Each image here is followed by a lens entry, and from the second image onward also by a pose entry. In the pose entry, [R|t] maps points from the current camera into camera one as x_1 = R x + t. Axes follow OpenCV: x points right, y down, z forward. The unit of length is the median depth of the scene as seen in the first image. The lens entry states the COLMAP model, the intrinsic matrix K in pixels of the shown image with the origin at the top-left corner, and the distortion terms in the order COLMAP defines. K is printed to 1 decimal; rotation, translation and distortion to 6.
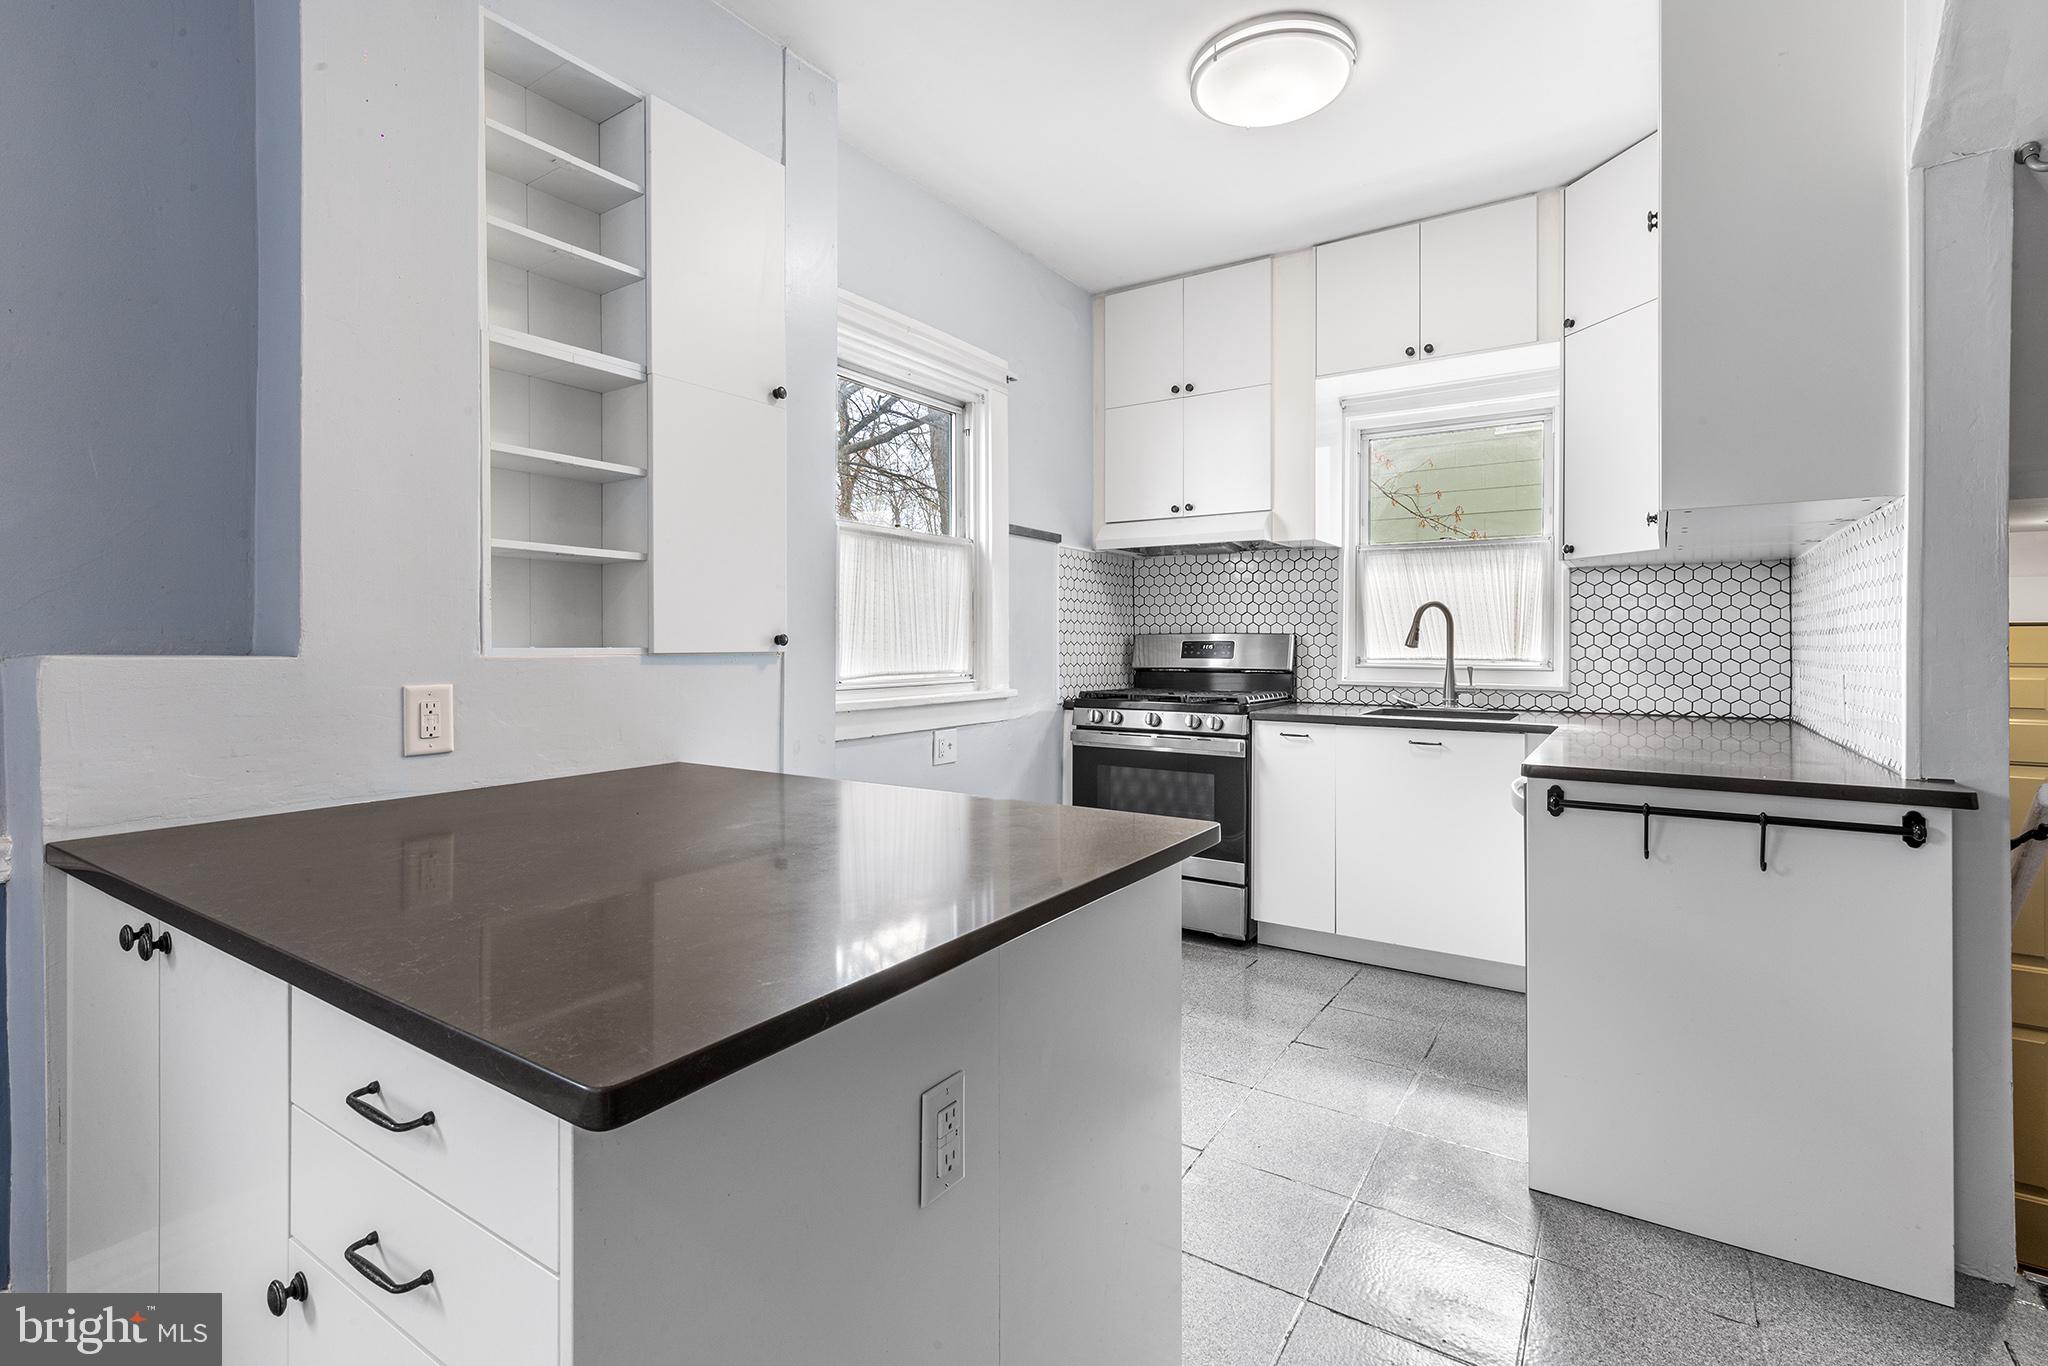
lens RADIAL K [[929.3, 0, 1039.9], [0, 929.3, 639.7], [0, 0, 1]] dist [0.002761, -0.000415]
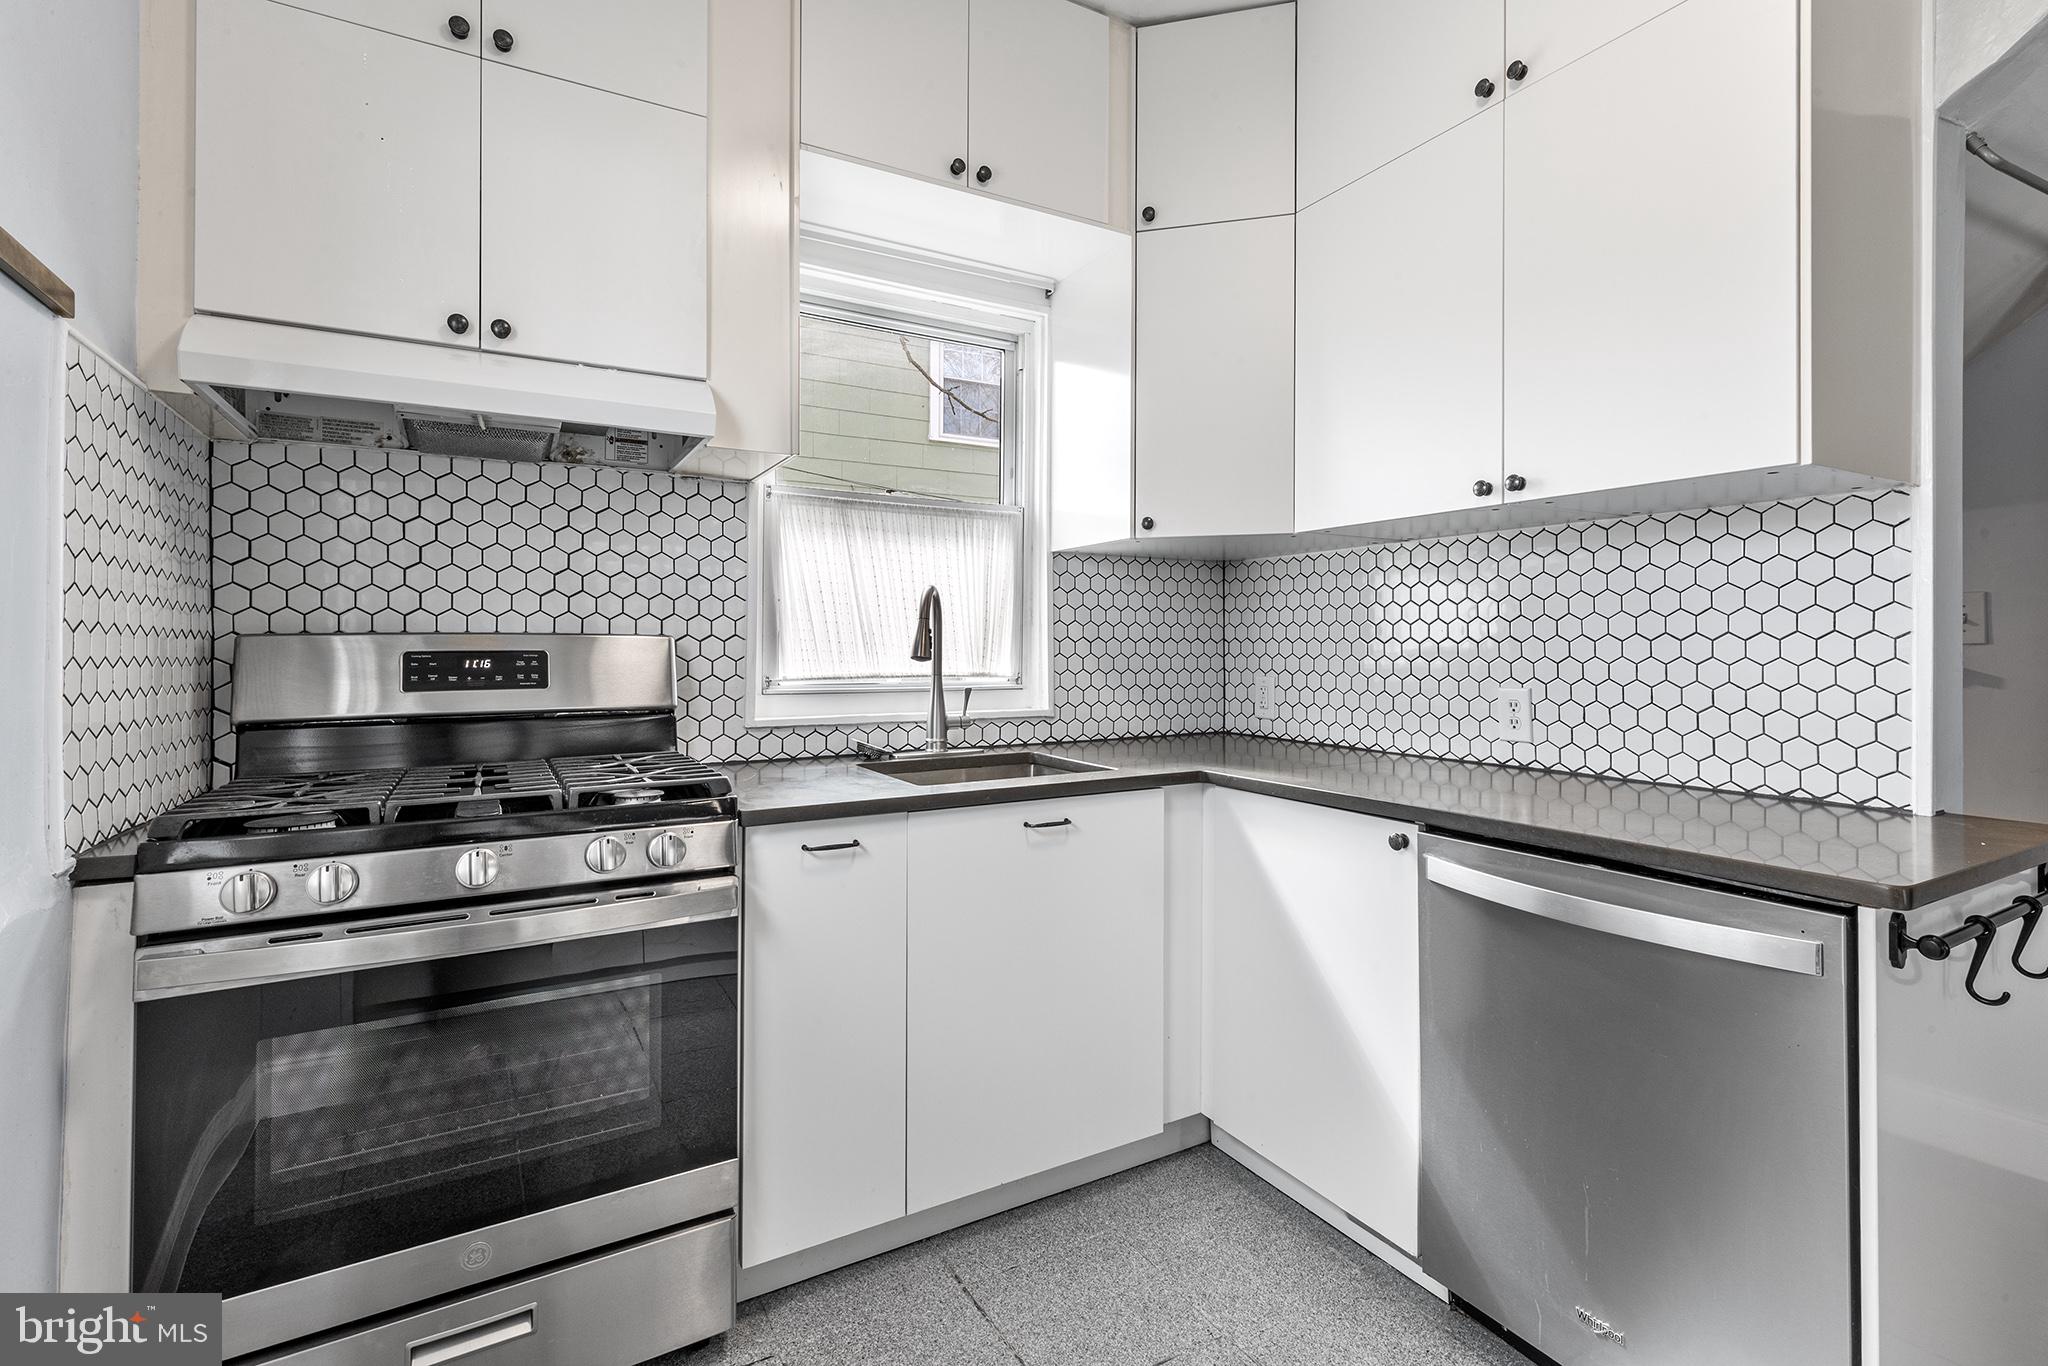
lens RADIAL K [[929.3, 0, 1024.0], [0, 929.3, 636.3], [0, 0, 1]] dist [0.002761, -0.000415]
pose [[0.463690, 0.006690, 0.885972, -0.104441], [-0.002190, 0.999977, -0.006404, -0.003606], [-0.885995, 0.001029, 0.463694, 0.645156]]
